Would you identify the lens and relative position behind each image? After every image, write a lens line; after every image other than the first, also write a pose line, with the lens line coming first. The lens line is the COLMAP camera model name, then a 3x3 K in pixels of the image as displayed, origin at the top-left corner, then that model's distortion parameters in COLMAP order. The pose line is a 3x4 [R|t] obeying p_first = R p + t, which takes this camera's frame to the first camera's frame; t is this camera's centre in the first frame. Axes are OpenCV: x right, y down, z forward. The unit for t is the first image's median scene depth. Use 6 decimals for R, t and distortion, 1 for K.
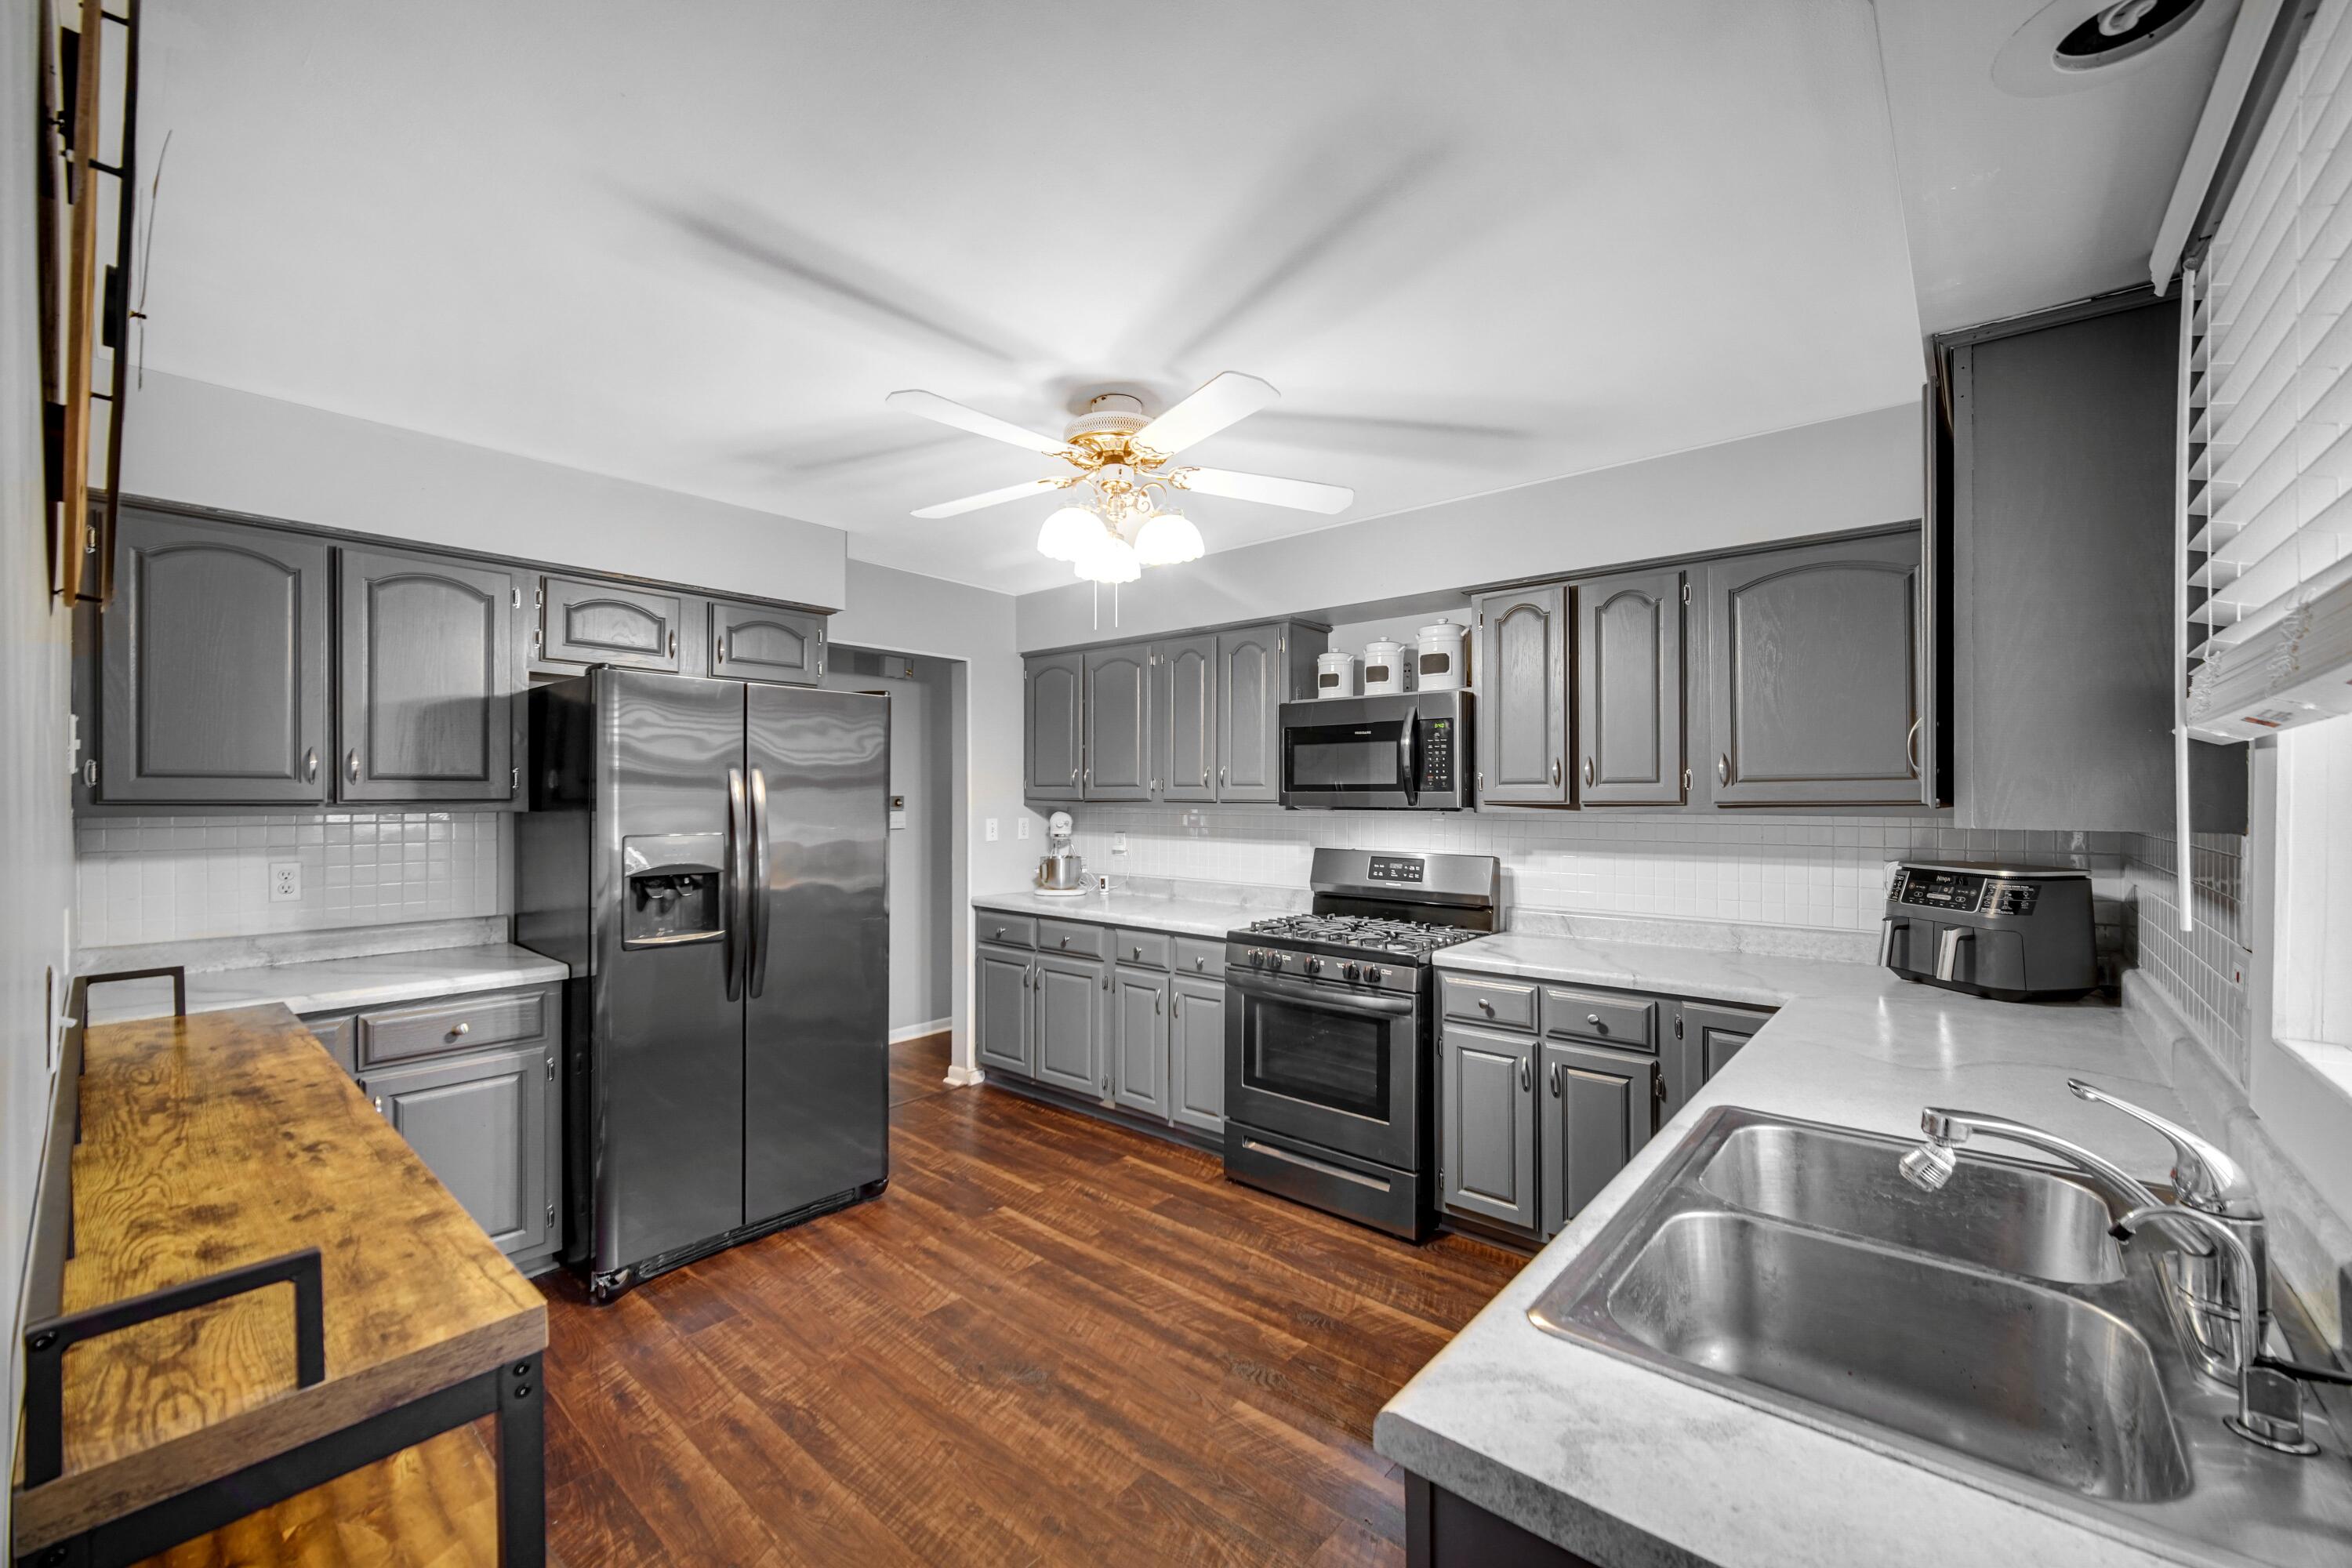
lens RADIAL K [[926.9, 0, 1159.9], [0, 926.9, 794.1], [0, 0, 1]] dist [-0.005316, 0.000529]
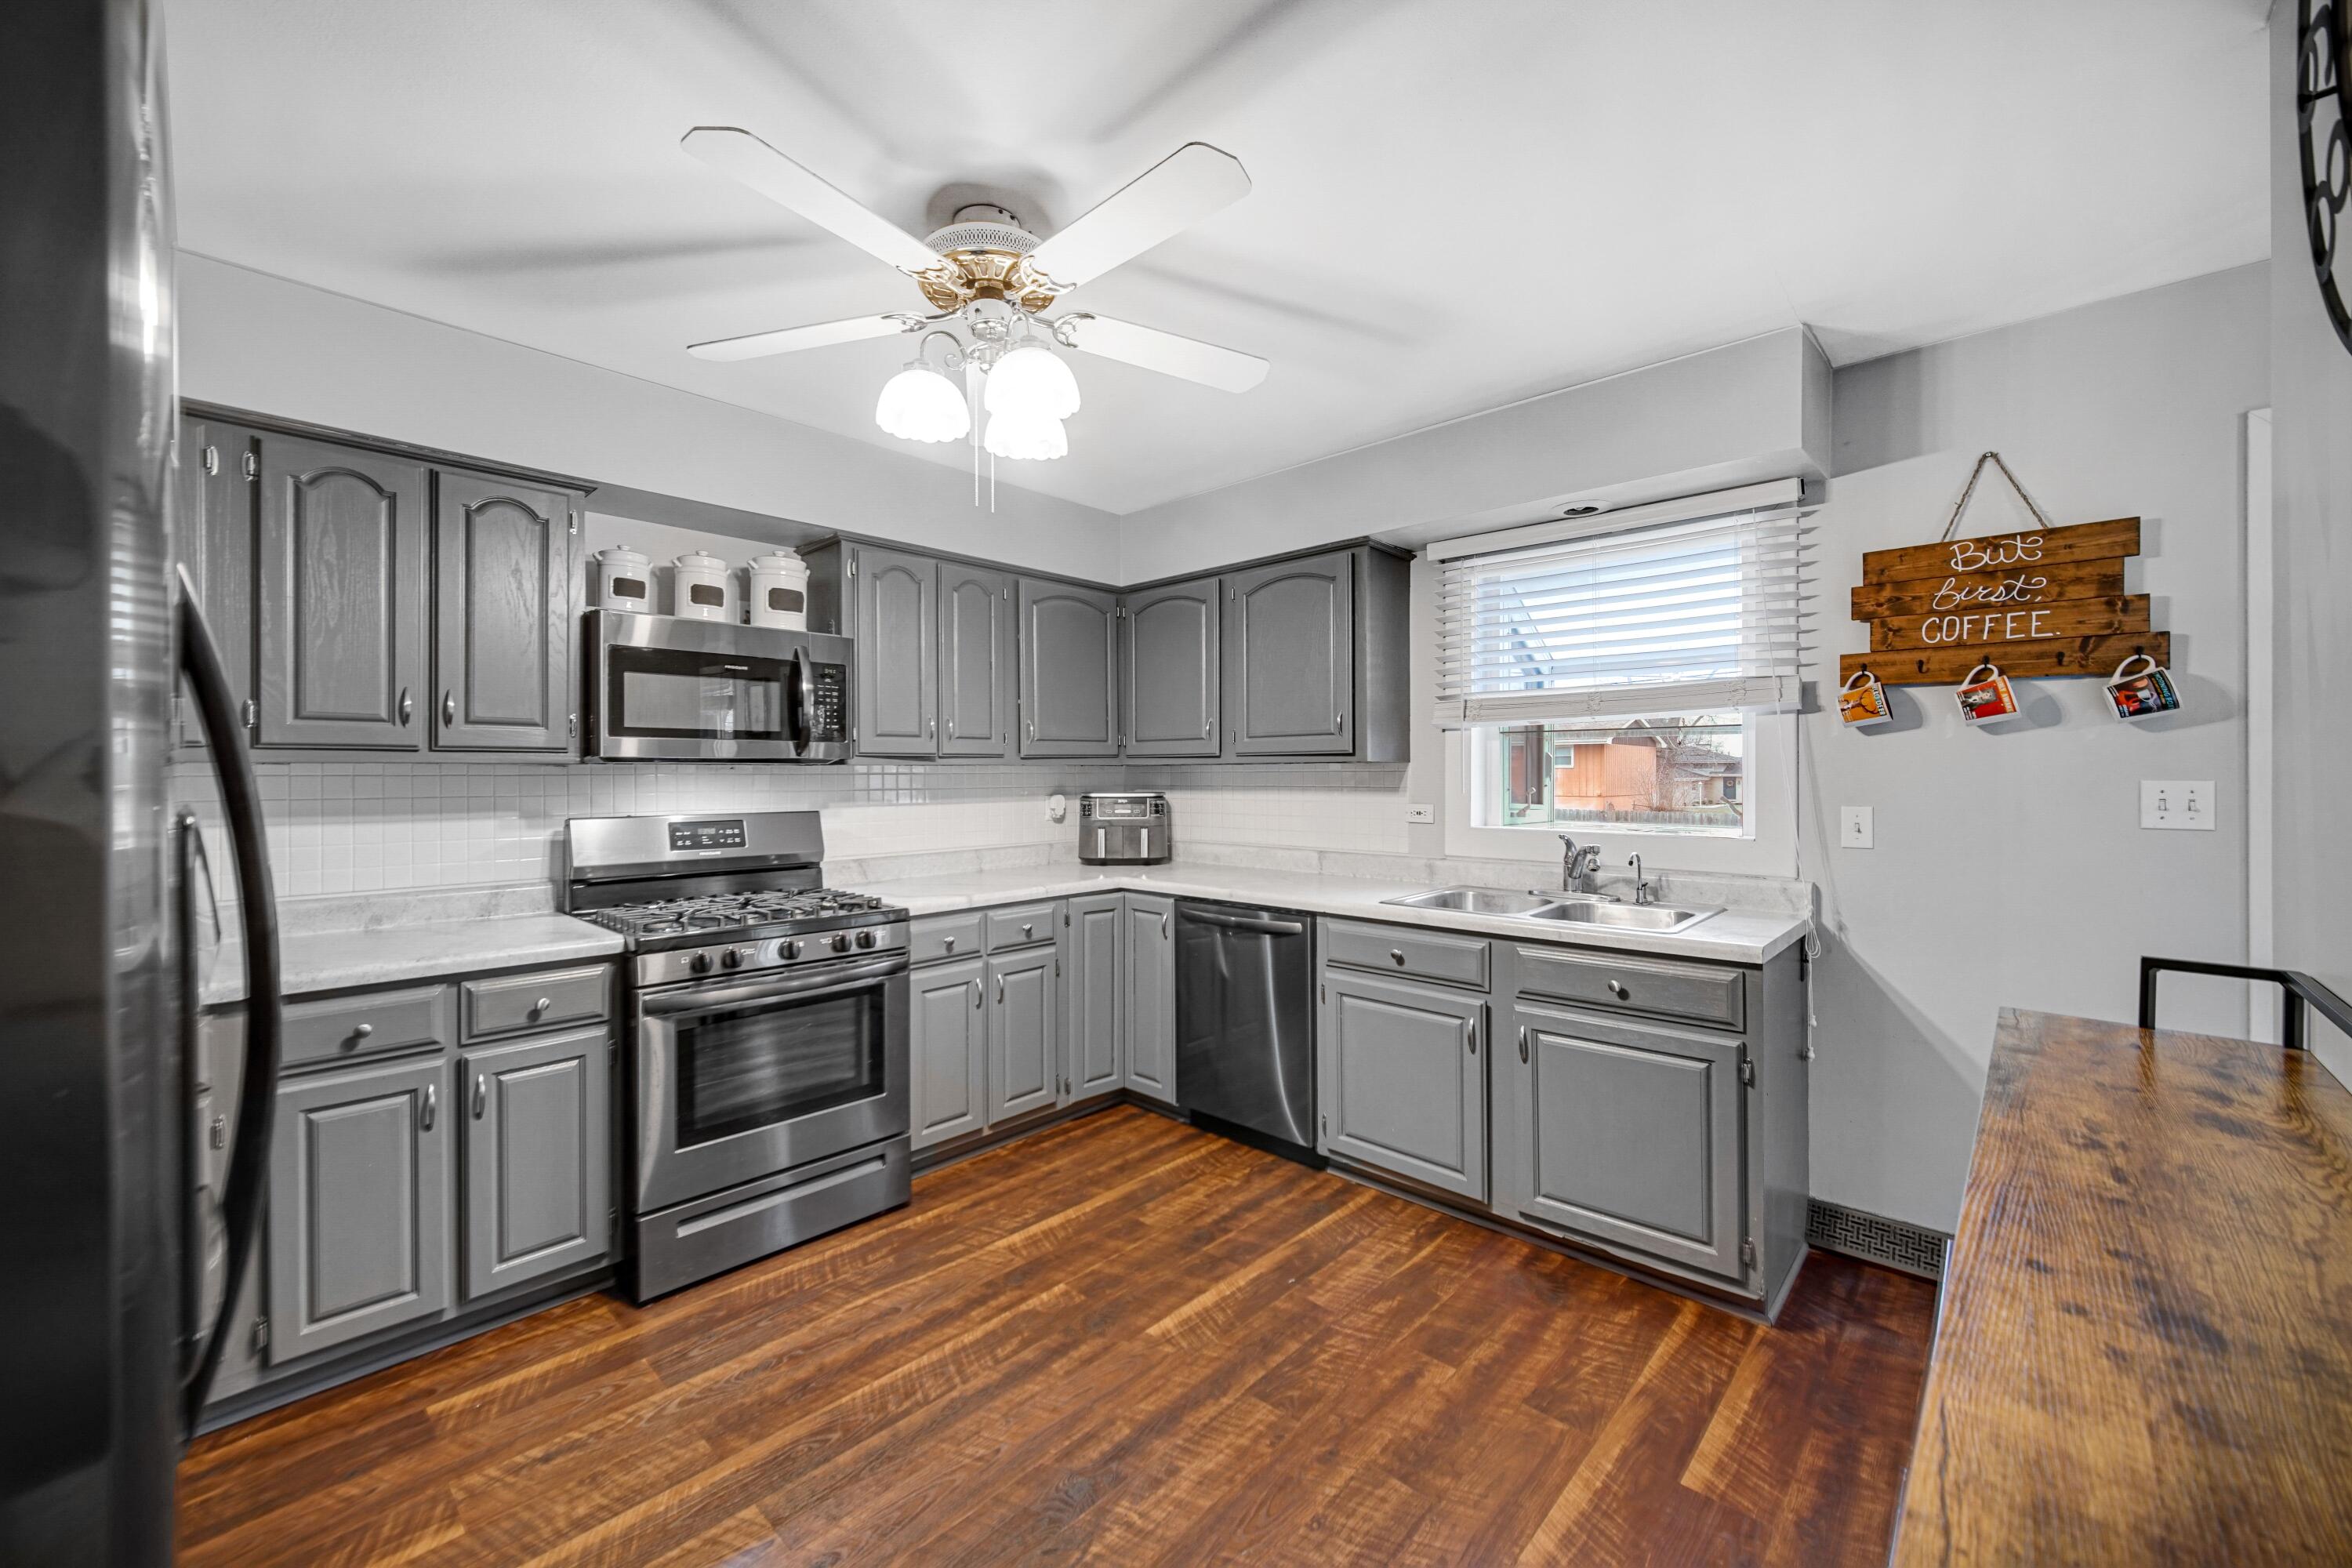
lens RADIAL K [[926.9, 0, 1159.0], [0, 926.9, 775.1], [0, 0, 1]] dist [-0.005316, 0.000529]
pose [[0.043849, -0.003799, 0.999031, -0.609665], [0.001565, 0.999992, 0.003734, 0.027760], [-0.999037, 0.001400, 0.043855, 0.618662]]
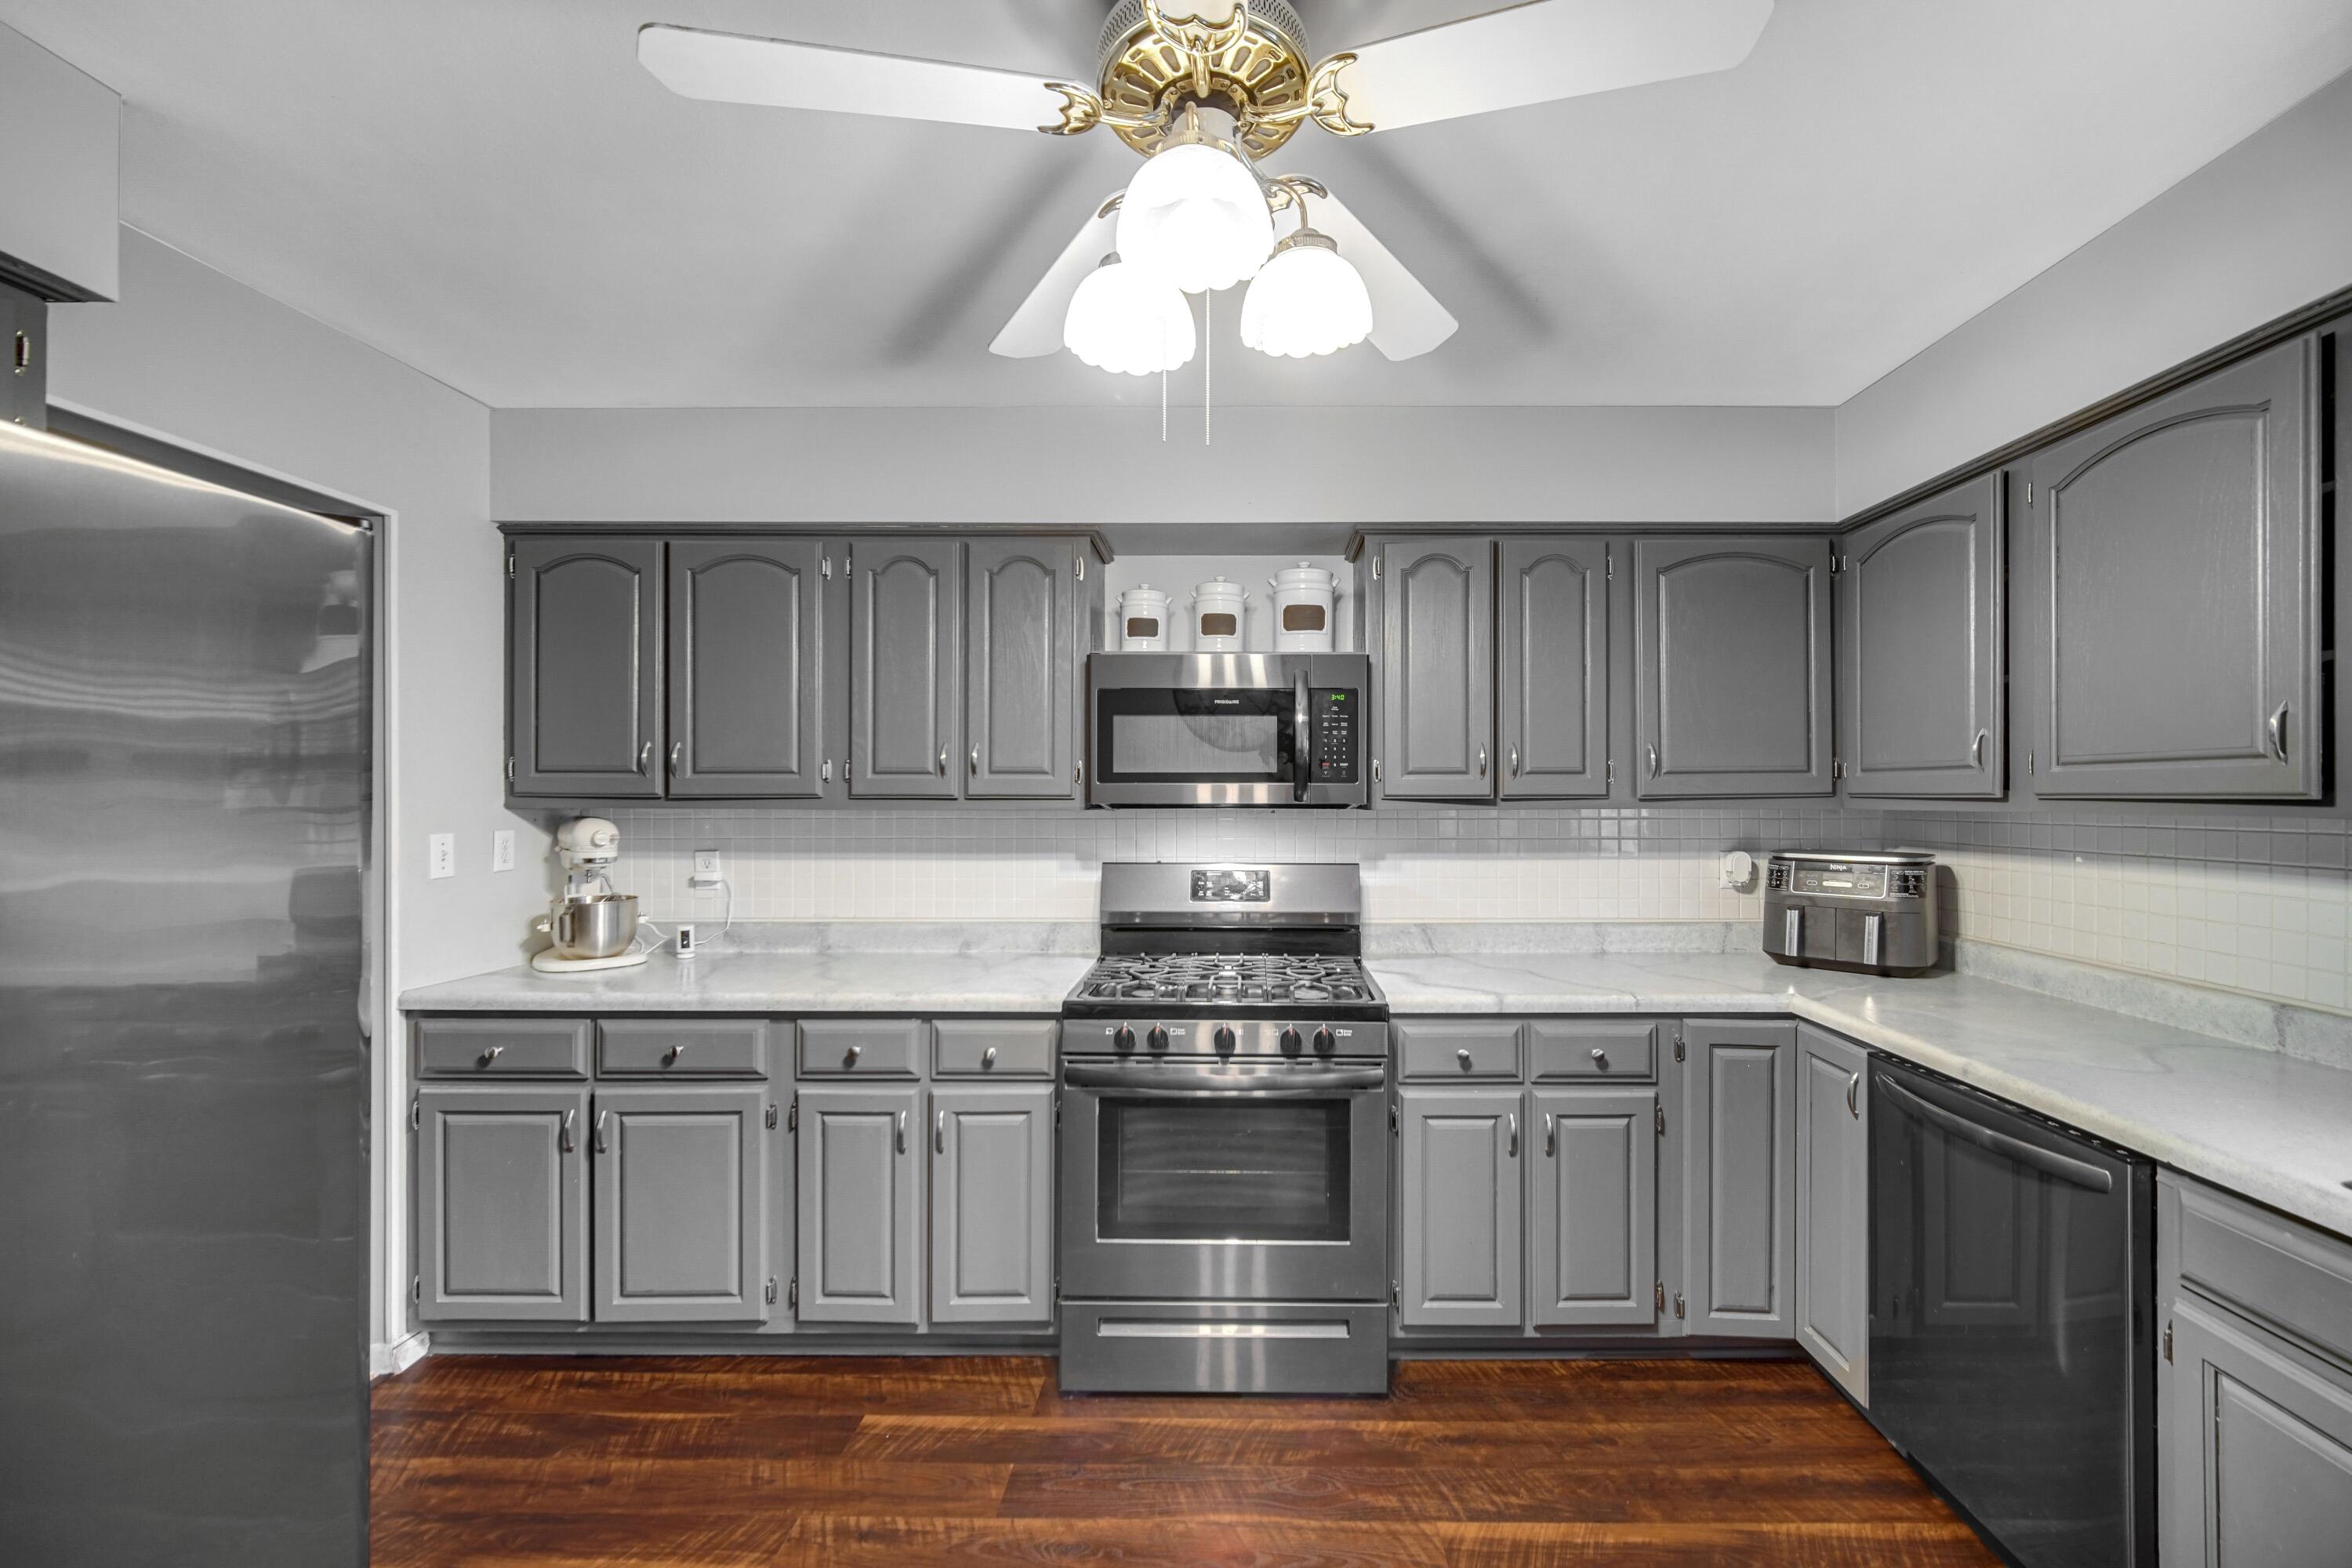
lens RADIAL K [[958.8, 0, 1228.1], [0, 958.8, 794.0], [0, 0, 1]] dist [-0.001337, 0.000386]
pose [[0.758842, -0.000804, 0.651275, -0.280667], [0.000247, 1.000000, 0.000946, 0.005511], [-0.651275, -0.000557, 0.758841, 0.449516]]
